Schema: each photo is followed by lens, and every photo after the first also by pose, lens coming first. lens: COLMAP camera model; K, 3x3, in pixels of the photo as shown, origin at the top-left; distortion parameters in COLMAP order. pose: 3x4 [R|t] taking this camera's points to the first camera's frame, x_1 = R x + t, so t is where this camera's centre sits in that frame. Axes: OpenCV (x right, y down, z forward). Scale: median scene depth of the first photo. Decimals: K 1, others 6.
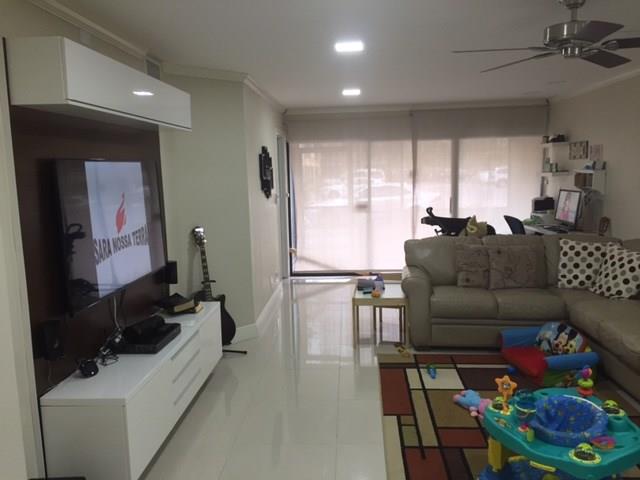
lens RADIAL K [[508.7, 0, 320.0], [0, 508.7, 240.0], [0, 0, 1]] dist [0.029912, -0.004058]
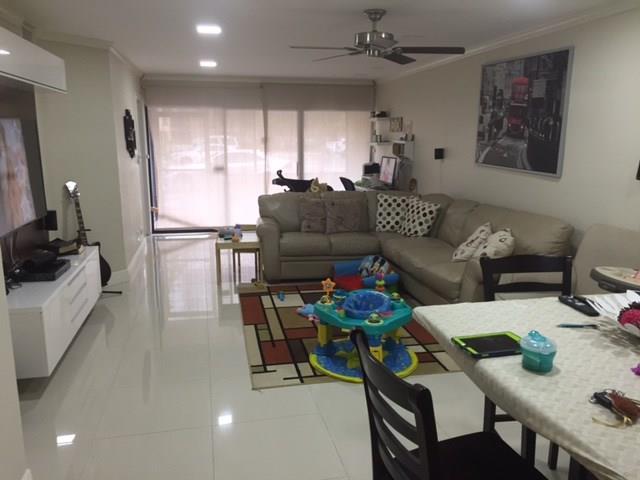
lens RADIAL K [[508.7, 0, 320.0], [0, 508.7, 240.0], [0, 0, 1]] dist [0.029912, -0.004058]
pose [[0.959688, -0.026622, 0.279805, -0.032521], [0.009687, 0.998046, 0.061736, 0.034172], [-0.280902, -0.056536, 0.958070, -0.196003]]
